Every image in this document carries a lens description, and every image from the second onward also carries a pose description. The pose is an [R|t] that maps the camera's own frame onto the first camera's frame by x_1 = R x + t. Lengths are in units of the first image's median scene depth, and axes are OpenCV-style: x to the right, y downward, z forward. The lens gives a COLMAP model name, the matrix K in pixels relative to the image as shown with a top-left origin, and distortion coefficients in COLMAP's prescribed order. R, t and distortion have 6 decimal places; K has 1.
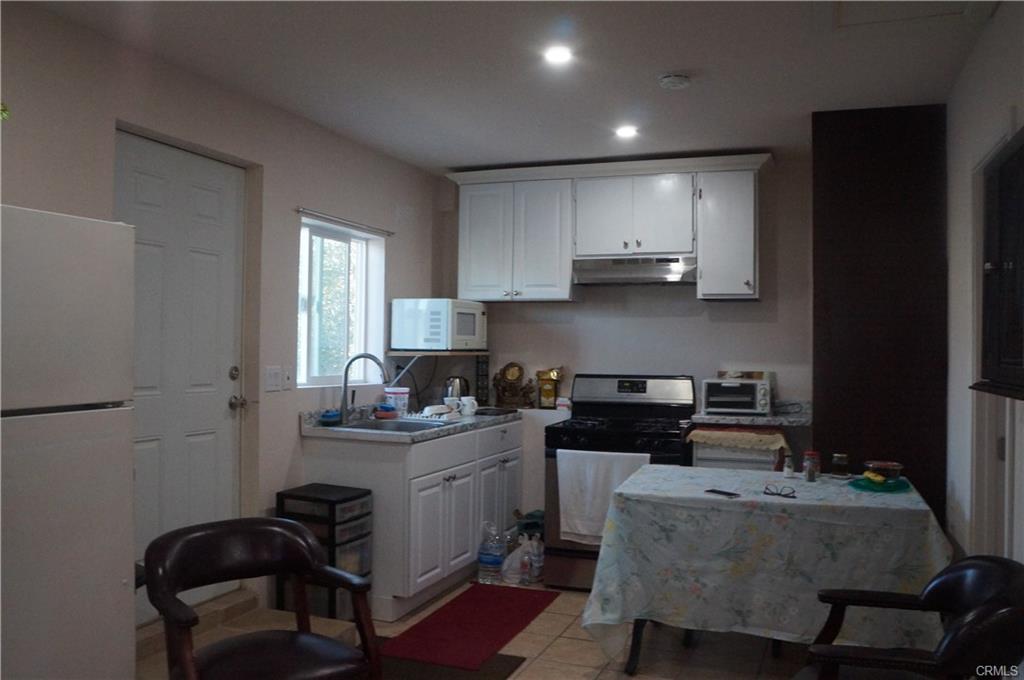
lens RADIAL K [[856.3, 0, 512.0], [0, 856.3, 340.0], [0, 0, 1]] dist [-0.177116, 0.212225]
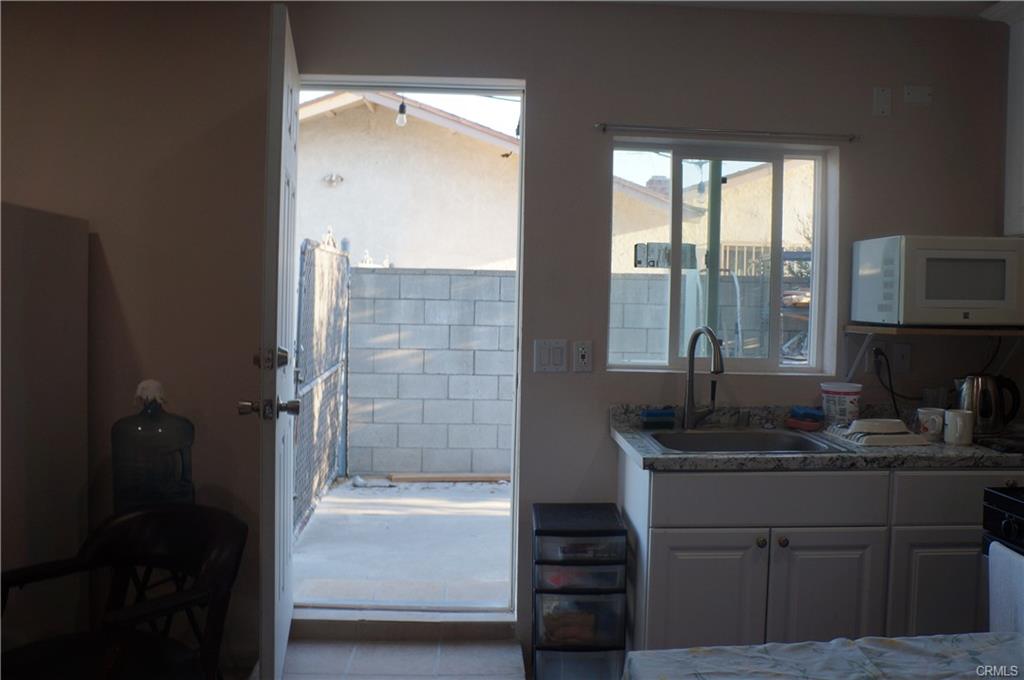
lens RADIAL K [[856.3, 0, 512.0], [0, 856.3, 340.0], [0, 0, 1]] dist [-0.177116, 0.212225]
pose [[0.407282, 0.039809, -0.912435, 0.332851], [-0.006946, 0.999156, 0.040492, 0.000962], [0.913276, -0.010154, 0.407214, 0.538772]]
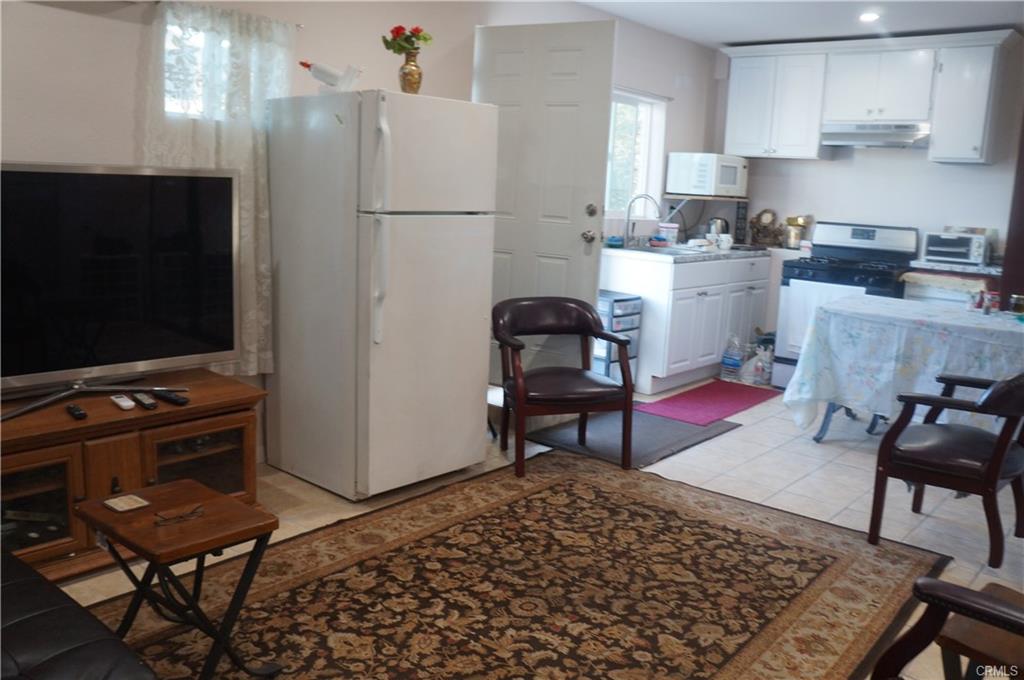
lens RADIAL K [[856.3, 0, 512.0], [0, 856.3, 340.0], [0, 0, 1]] dist [-0.177116, 0.212225]
pose [[0.941620, 0.091966, -0.323873, 0.070725], [-0.033953, 0.983004, 0.180415, 0.006730], [0.334961, -0.158886, 0.928739, -0.279247]]
